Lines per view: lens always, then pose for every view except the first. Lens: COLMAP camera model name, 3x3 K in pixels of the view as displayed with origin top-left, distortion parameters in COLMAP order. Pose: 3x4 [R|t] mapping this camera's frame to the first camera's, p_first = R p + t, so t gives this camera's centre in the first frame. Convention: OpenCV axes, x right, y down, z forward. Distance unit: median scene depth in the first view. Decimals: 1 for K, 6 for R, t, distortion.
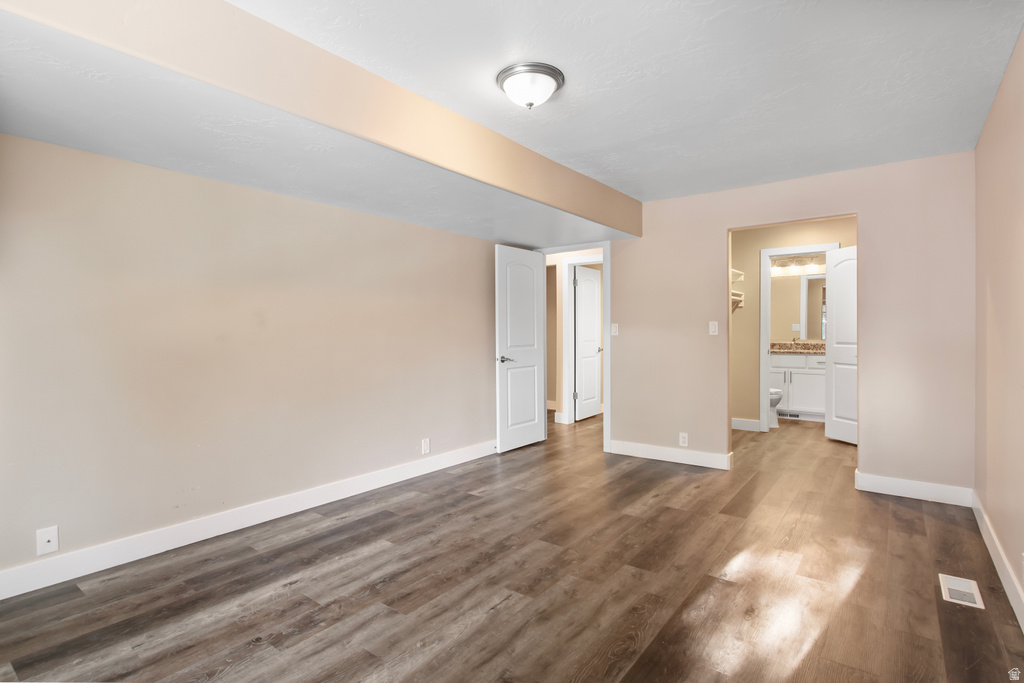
lens RADIAL K [[513.1, 0, 513.0], [0, 513.1, 338.1], [0, 0, 1]] dist [-0.003805, -0.002284]
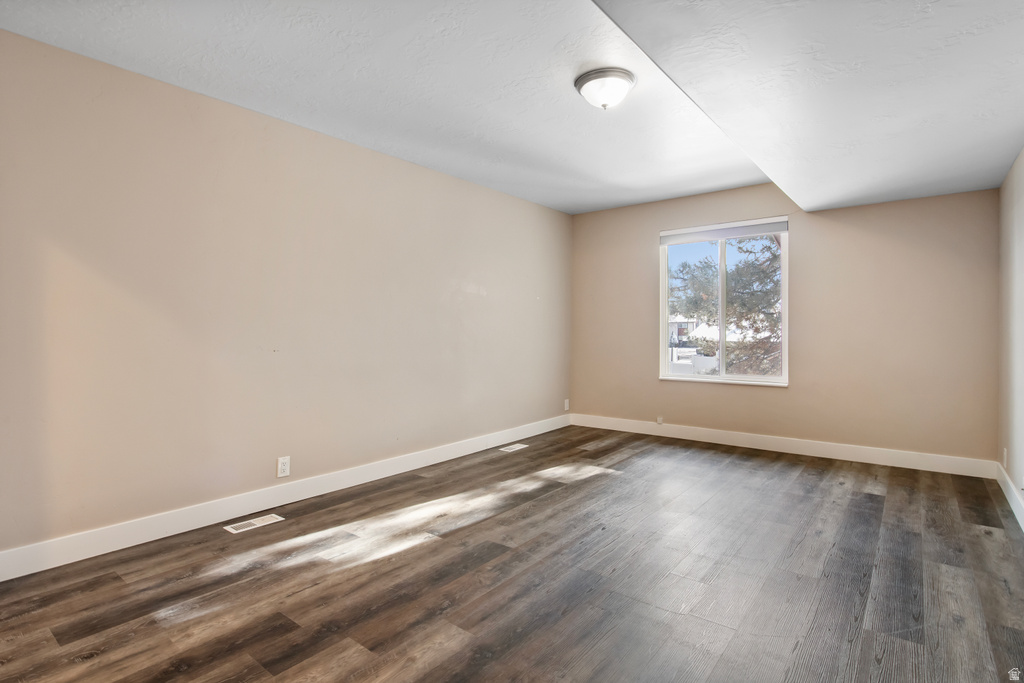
lens RADIAL K [[513.1, 0, 510.9], [0, 513.1, 338.3], [0, 0, 1]] dist [-0.003805, -0.002284]
pose [[-0.999692, 0.005973, 0.024088, 0.209826], [0.006669, 0.999559, 0.028928, 0.013594], [-0.023905, 0.029080, -0.999291, 2.073249]]
